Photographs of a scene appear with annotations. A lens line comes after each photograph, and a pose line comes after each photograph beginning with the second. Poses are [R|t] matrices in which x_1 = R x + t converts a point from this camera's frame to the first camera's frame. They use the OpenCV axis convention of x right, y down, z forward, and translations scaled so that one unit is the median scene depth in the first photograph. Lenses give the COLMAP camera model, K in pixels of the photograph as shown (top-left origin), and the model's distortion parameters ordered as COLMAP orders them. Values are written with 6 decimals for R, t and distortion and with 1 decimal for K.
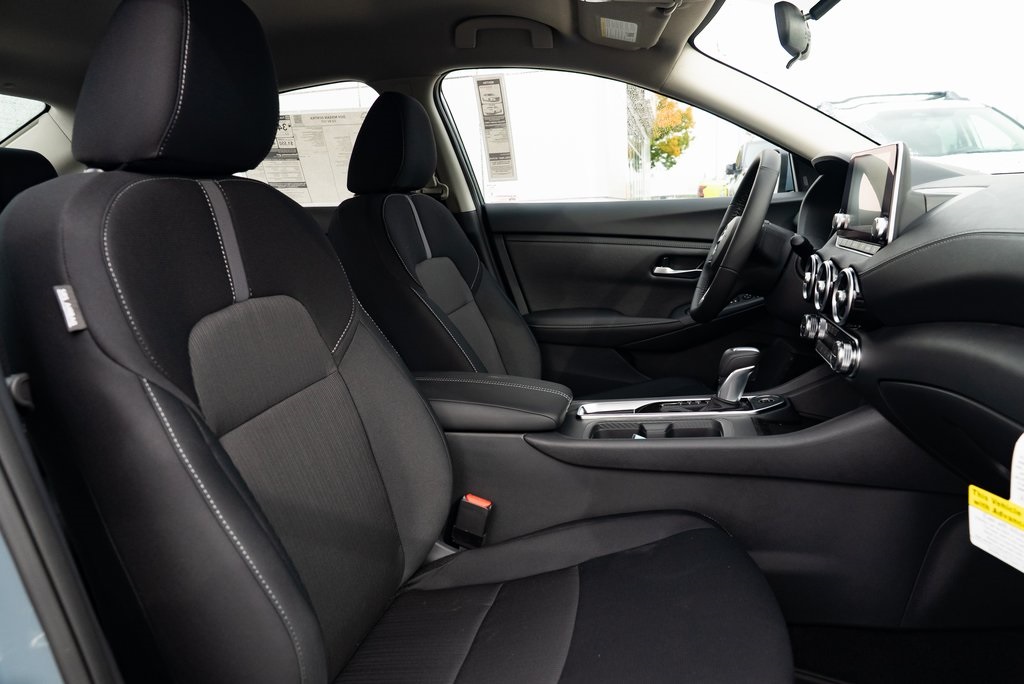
lens RADIAL K [[695.7, 0, 512.0], [0, 695.7, 342.0], [0, 0, 1]] dist [-0.034910, 0.020925]
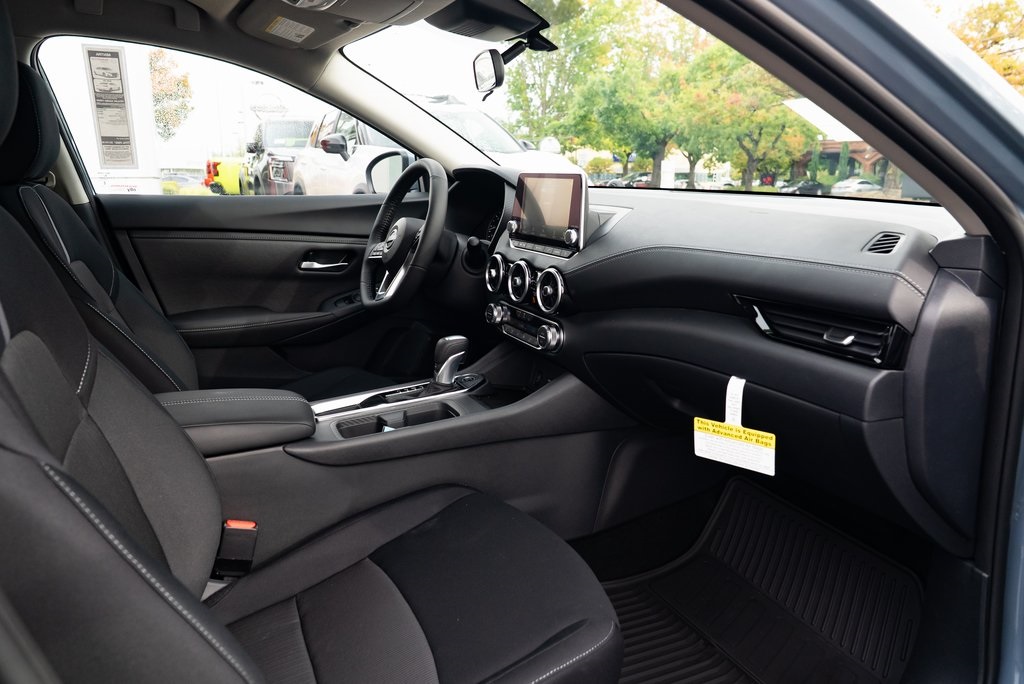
lens RADIAL K [[695.7, 0, 512.0], [0, 695.7, 342.0], [0, 0, 1]] dist [-0.034910, 0.020925]
pose [[0.778623, -0.102231, 0.619108, -0.303696], [0.082192, 0.994755, 0.060892, -0.044259], [-0.622086, 0.003474, 0.782941, 0.025640]]
